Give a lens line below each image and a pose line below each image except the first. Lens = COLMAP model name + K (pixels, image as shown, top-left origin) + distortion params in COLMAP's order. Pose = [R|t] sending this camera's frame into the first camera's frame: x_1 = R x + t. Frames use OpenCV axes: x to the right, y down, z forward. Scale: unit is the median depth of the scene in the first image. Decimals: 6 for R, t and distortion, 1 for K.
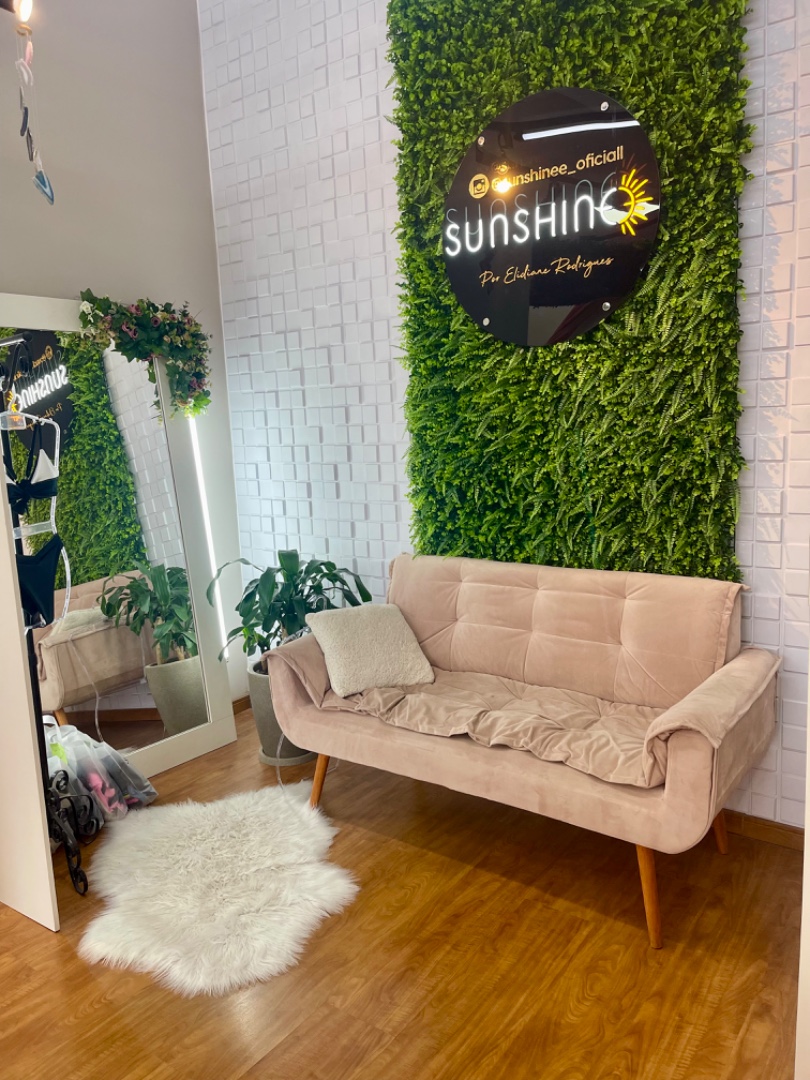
lens RADIAL K [[809.7, 0, 405.2], [0, 809.7, 545.3], [0, 0, 1]] dist [0.022429, -0.012854]
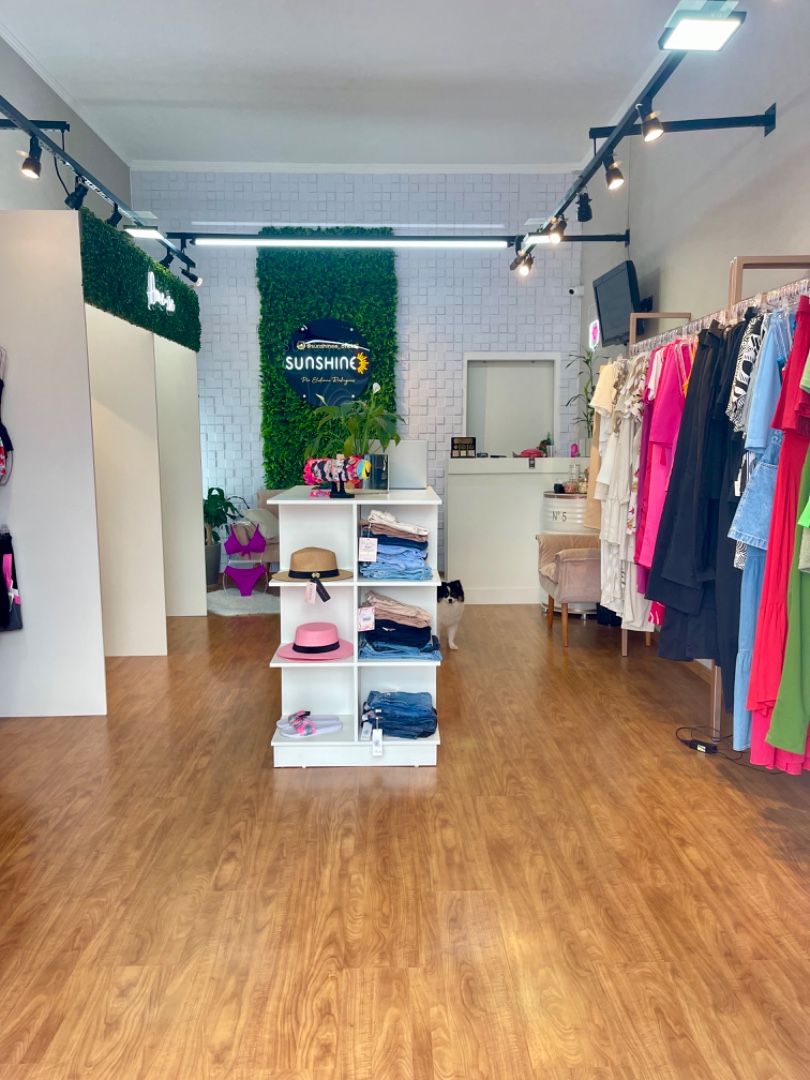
lens RADIAL K [[813.9, 0, 411.7], [0, 813.9, 532.9], [0, 0, 1]] dist [0.030422, -0.067102]
pose [[0.800301, -0.036078, 0.598512, -1.204219], [0.055034, 0.998394, -0.013406, 0.215407], [-0.597067, 0.043667, 0.801002, -1.278205]]
